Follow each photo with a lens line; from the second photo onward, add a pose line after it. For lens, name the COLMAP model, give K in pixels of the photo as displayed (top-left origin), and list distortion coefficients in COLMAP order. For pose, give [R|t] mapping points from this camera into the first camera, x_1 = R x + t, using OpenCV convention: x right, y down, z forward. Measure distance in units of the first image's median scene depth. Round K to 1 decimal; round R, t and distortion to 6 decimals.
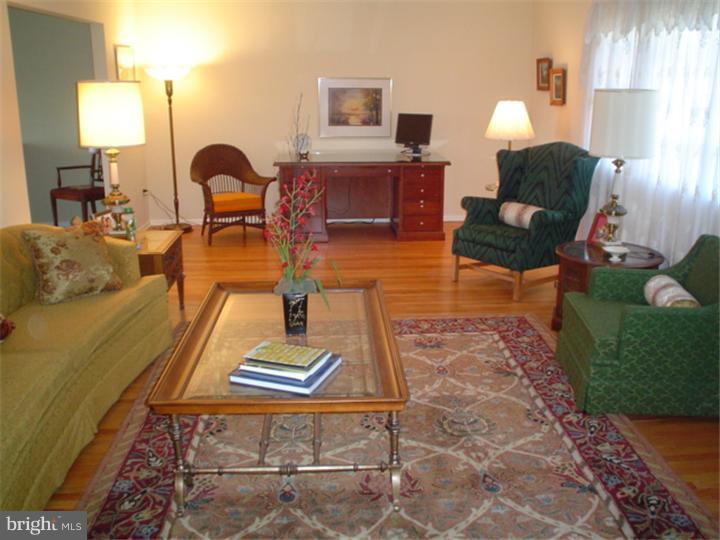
lens RADIAL K [[700.0, 0, 366.7], [0, 700.0, 269.7], [0, 0, 1]] dist [-0.113205, 0.039360]
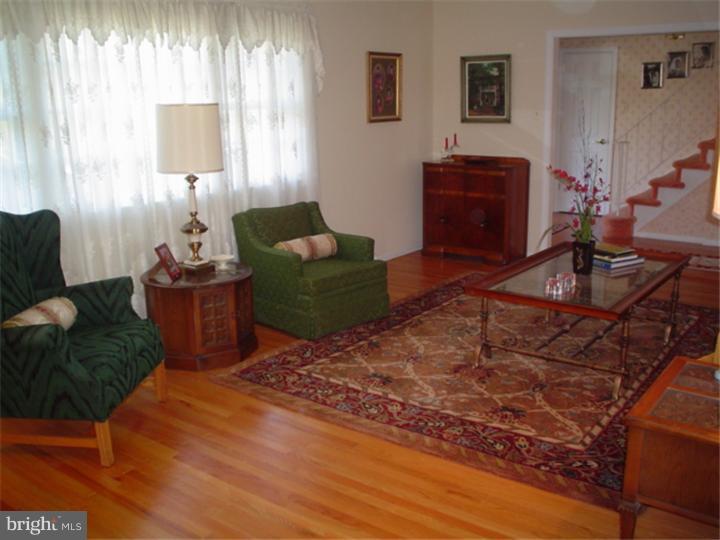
lens RADIAL K [[700.0, 0, 366.7], [0, 700.0, 269.7], [0, 0, 1]] dist [-0.113205, 0.039360]
pose [[-0.765869, -0.135567, 0.628543, -0.455923], [0.184118, 0.890353, 0.416380, -0.405005], [-0.616073, 0.434619, -0.656933, 1.553184]]
